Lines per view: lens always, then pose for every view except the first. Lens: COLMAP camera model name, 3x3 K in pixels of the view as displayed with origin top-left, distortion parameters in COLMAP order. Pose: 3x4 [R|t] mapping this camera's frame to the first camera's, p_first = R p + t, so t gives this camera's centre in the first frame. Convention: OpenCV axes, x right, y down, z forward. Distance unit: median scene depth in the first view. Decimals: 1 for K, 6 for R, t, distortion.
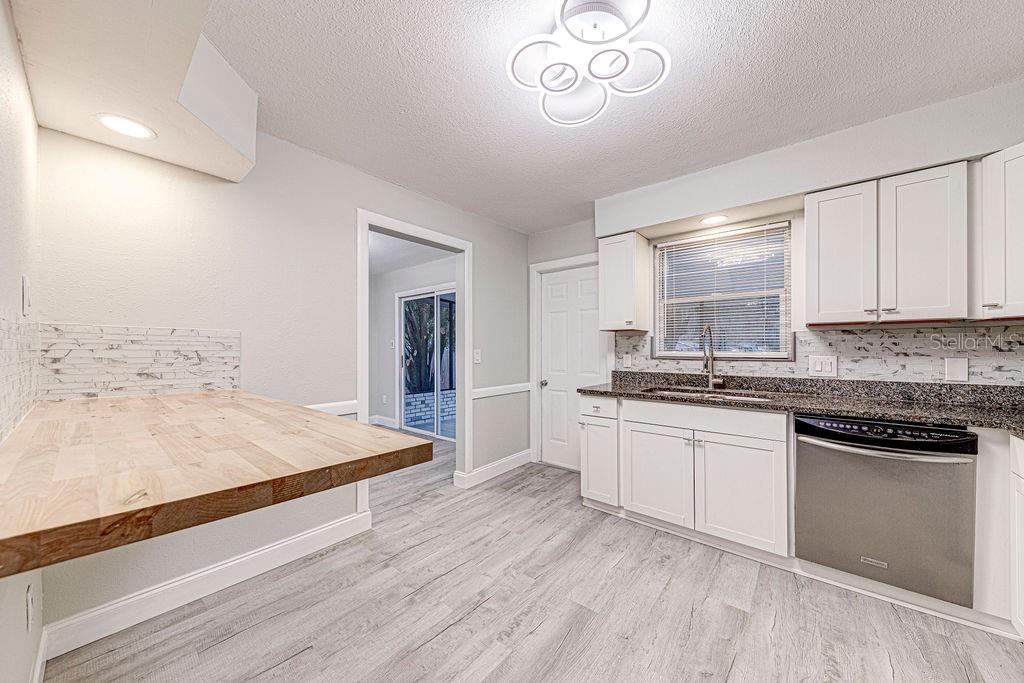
lens RADIAL K [[355.5, 0, 525.7], [0, 355.5, 348.7], [0, 0, 1]] dist [0.011380, -0.006354]
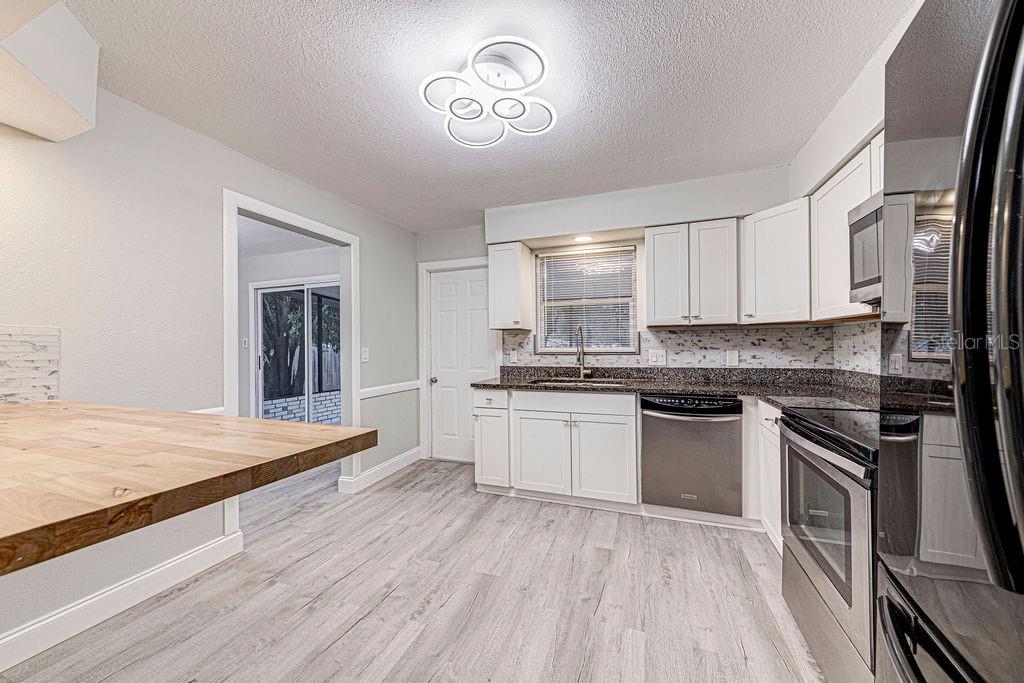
lens RADIAL K [[357.7, 0, 525.2], [0, 357.7, 343.8], [0, 0, 1]] dist [-0.000724, -0.000365]
pose [[0.942165, -0.005764, 0.335099, -0.078601], [0.007999, 0.999954, -0.005289, 0.000108], [-0.335053, 0.007664, 0.942168, -0.090275]]
